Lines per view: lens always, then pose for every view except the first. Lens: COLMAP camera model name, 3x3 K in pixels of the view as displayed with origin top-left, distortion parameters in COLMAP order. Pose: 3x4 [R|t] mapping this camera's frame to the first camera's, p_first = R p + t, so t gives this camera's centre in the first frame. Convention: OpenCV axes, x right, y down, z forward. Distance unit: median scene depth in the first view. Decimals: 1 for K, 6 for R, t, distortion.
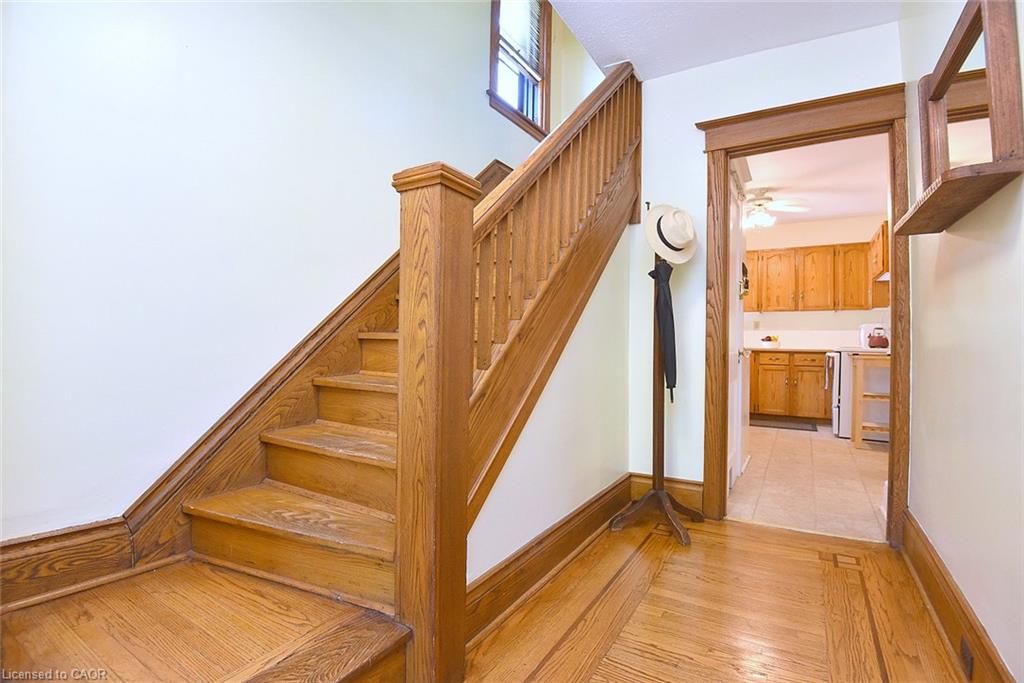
lens RADIAL K [[477.9, 0, 507.7], [0, 477.9, 334.1], [0, 0, 1]] dist [-0.027110, -0.005701]
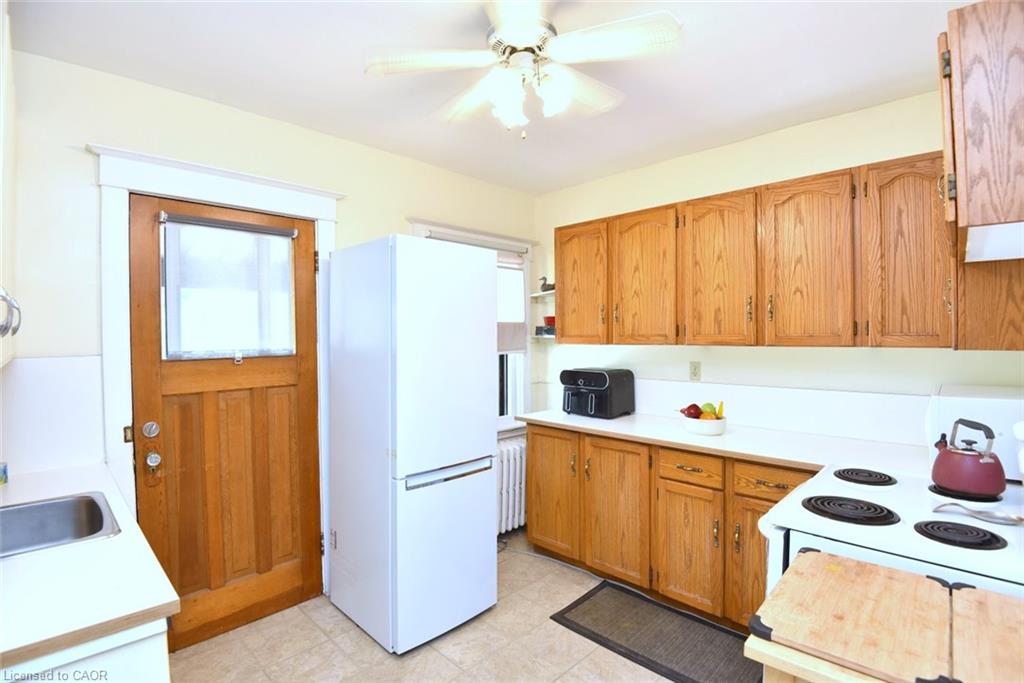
lens RADIAL K [[477.9, 0, 505.9], [0, 477.9, 332.6], [0, 0, 1]] dist [-0.027110, -0.005701]
pose [[0.973397, -0.021182, -0.228145, 0.506447], [0.022019, 0.999757, 0.001124, -0.066770], [0.228066, -0.006117, 0.973627, 0.574408]]
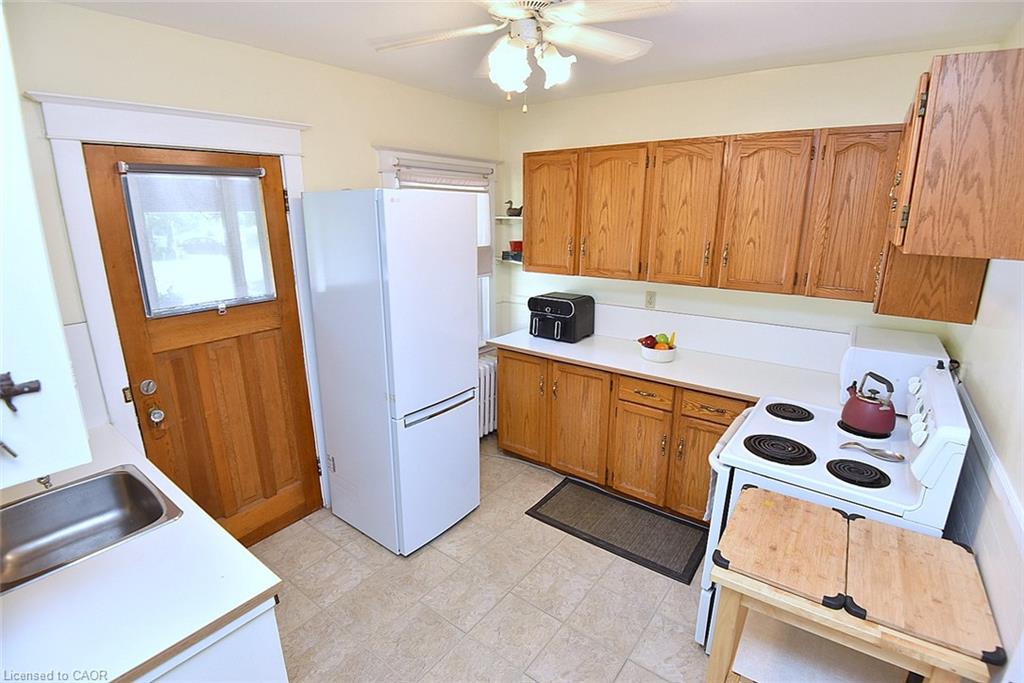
lens RADIAL K [[477.9, 0, 501.8], [0, 477.9, 326.8], [0, 0, 1]] dist [-0.027110, -0.005701]
pose [[0.994441, 0.007423, -0.105038, 0.470927], [0.018493, 0.969696, 0.243614, -0.129368], [0.103663, -0.244203, 0.964168, 0.547223]]
